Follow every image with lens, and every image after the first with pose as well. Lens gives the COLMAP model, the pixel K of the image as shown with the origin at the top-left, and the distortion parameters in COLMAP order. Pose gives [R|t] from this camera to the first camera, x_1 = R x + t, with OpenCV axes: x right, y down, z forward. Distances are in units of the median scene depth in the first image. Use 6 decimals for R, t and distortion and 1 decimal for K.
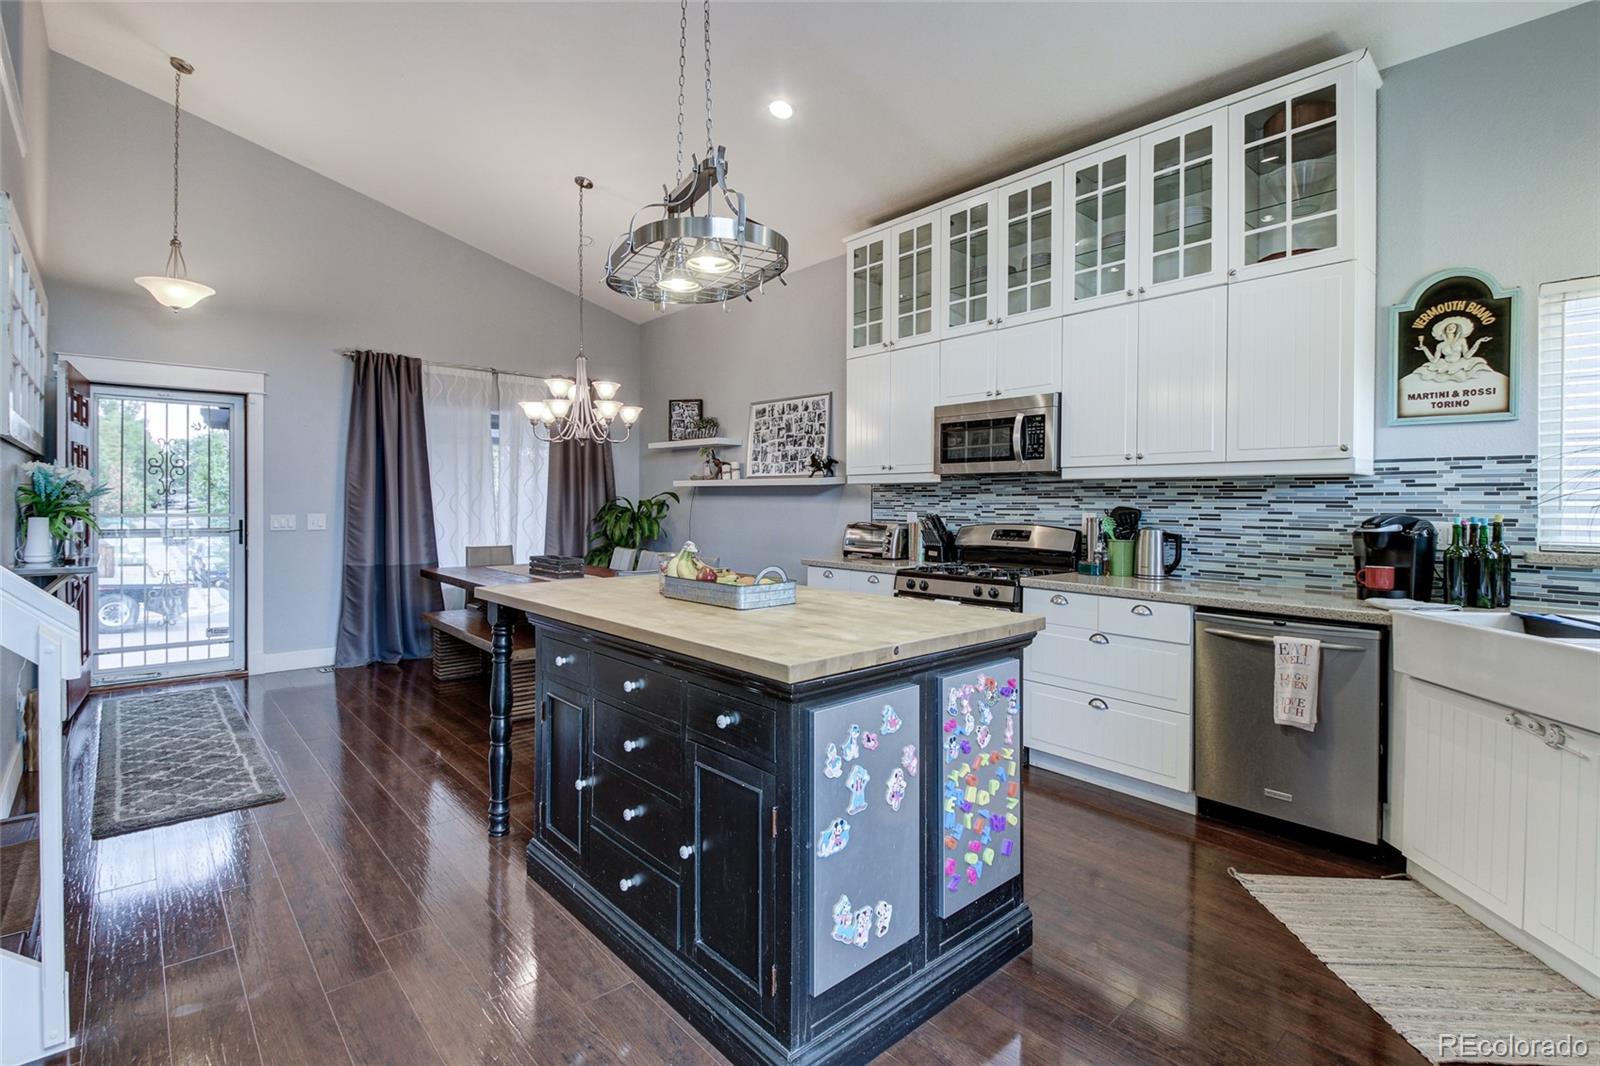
lens RADIAL K [[736.3, 0, 795.7], [0, 736.3, 514.2], [0, 0, 1]] dist [0.014938, -0.014765]
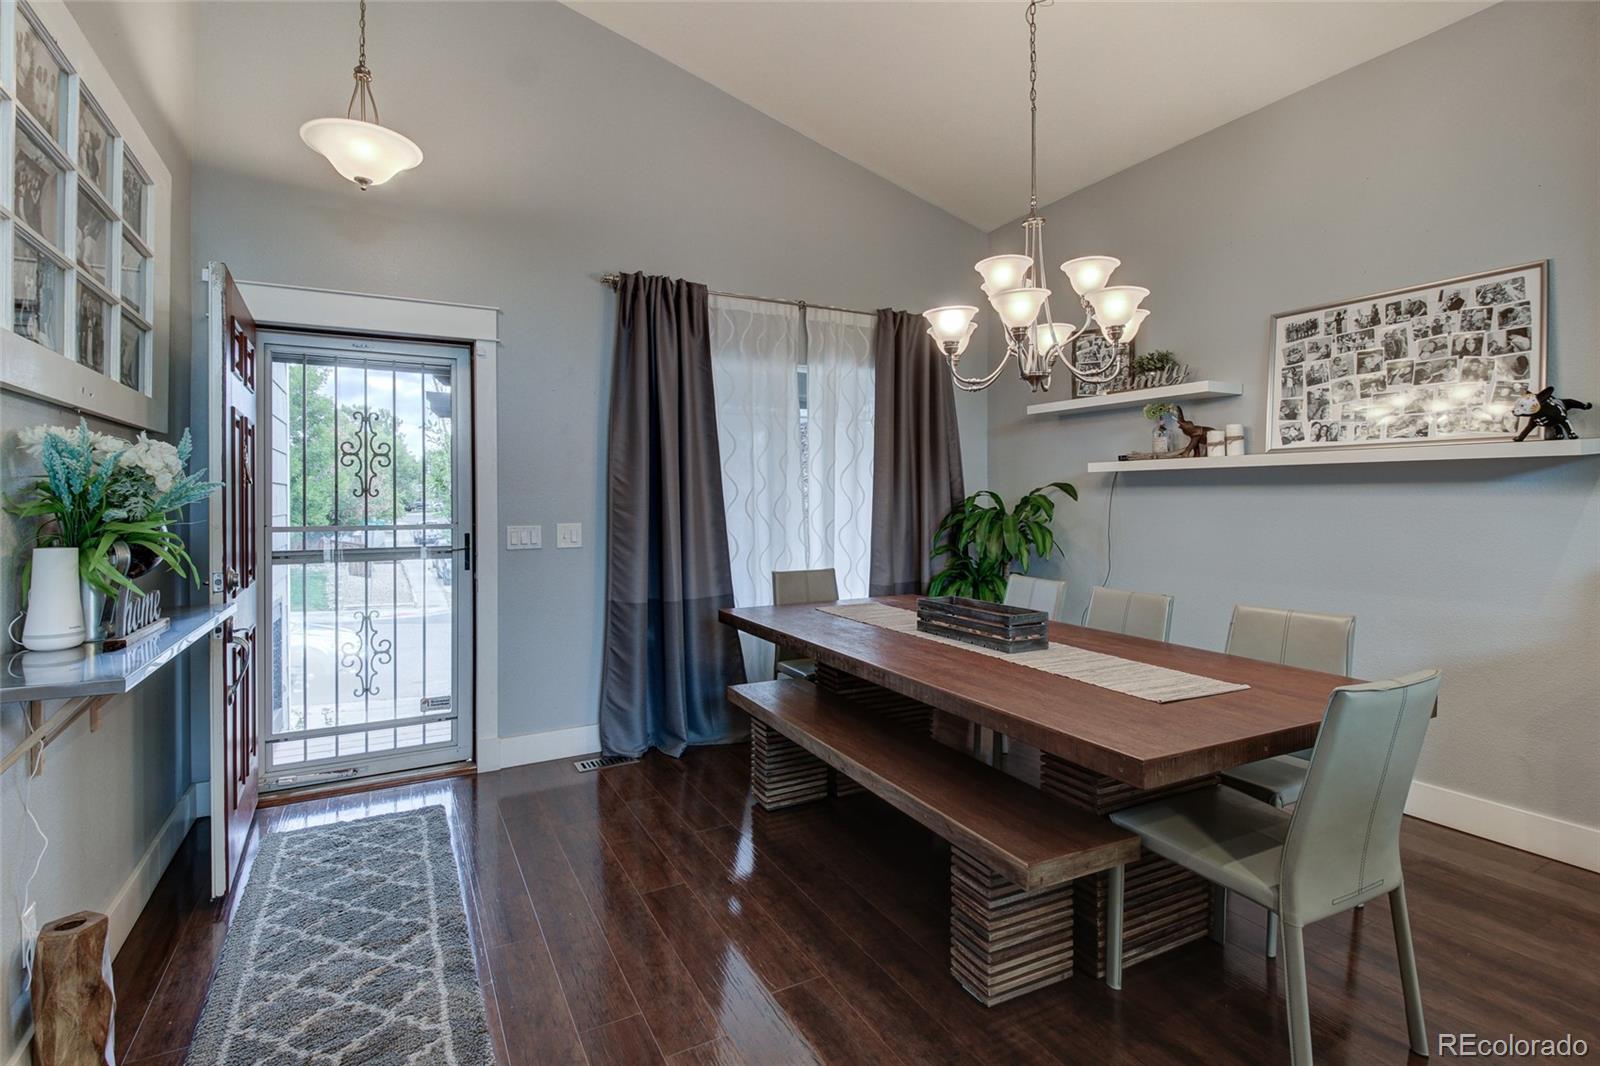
lens RADIAL K [[736.3, 0, 805.1], [0, 736.3, 501.6], [0, 0, 1]] dist [0.014938, -0.014765]
pose [[0.972899, -0.011771, -0.230931, -0.390320], [0.008670, 0.999858, -0.014436, -0.011150], [0.231068, 0.012043, 0.972863, 0.549253]]
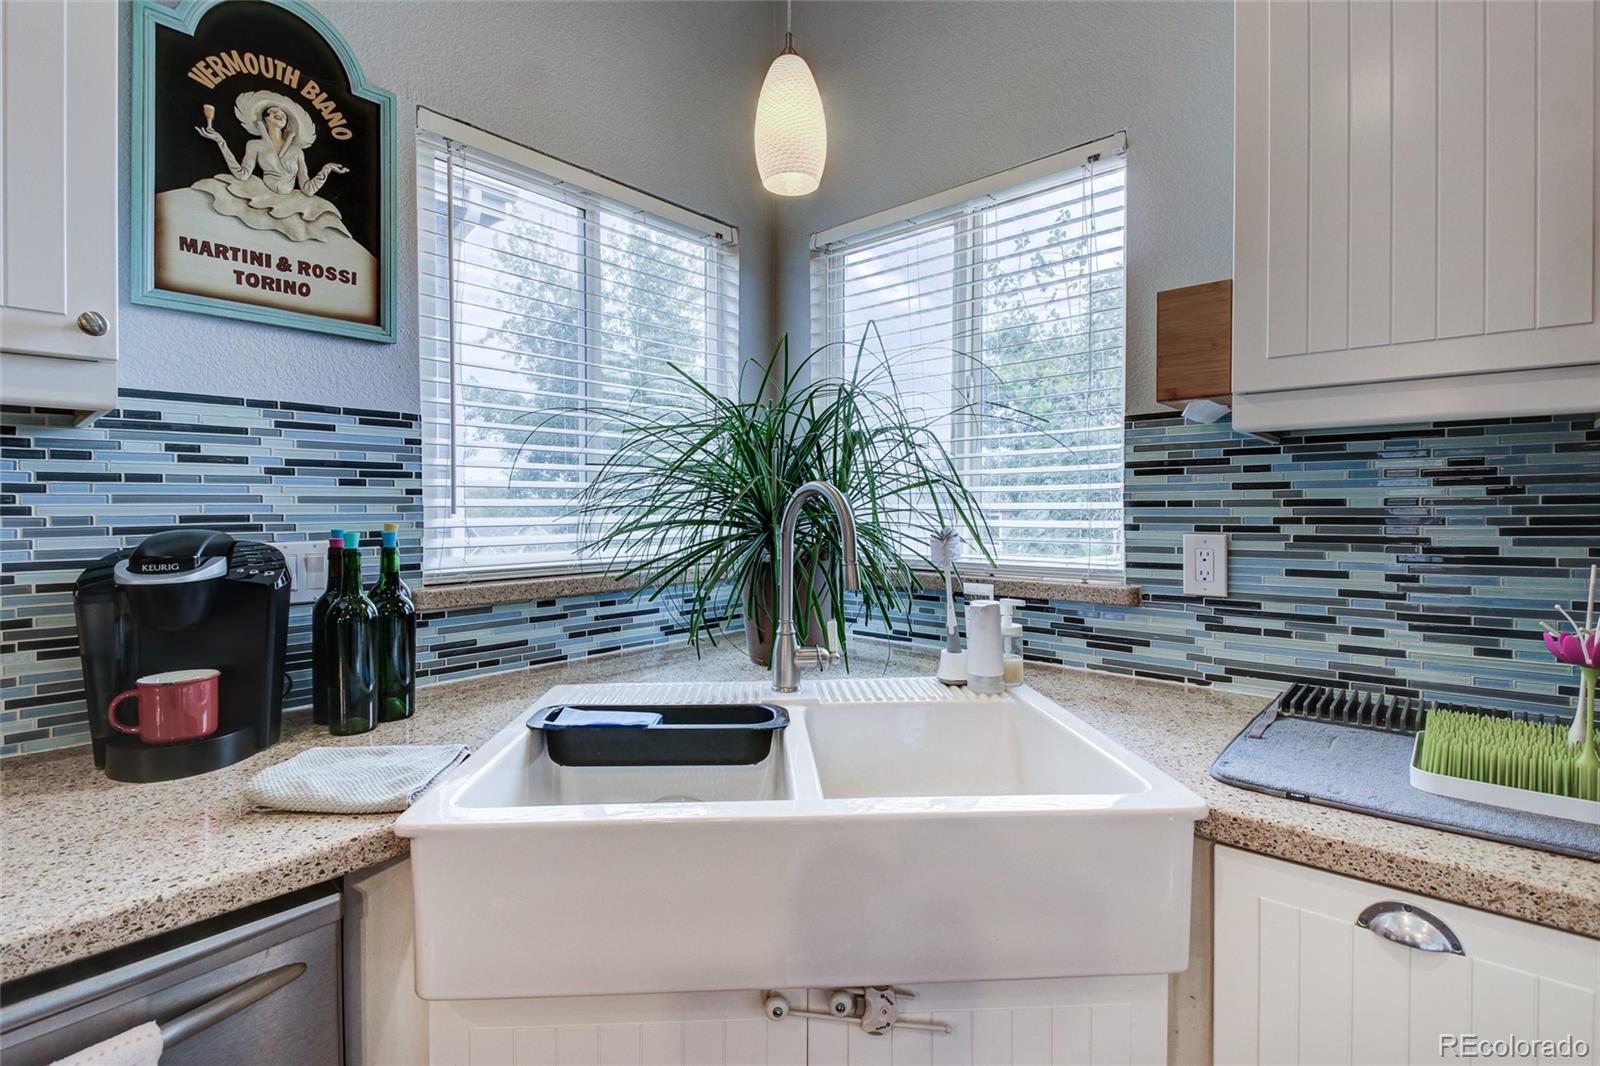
lens RADIAL K [[736.3, 0, 783.1], [0, 736.3, 521.8], [0, 0, 1]] dist [0.014938, -0.014765]
pose [[-0.110008, -0.023341, 0.993657, 0.259106], [0.016088, 0.999551, 0.025261, -0.005786], [-0.993800, 0.018765, -0.109583, 0.485921]]
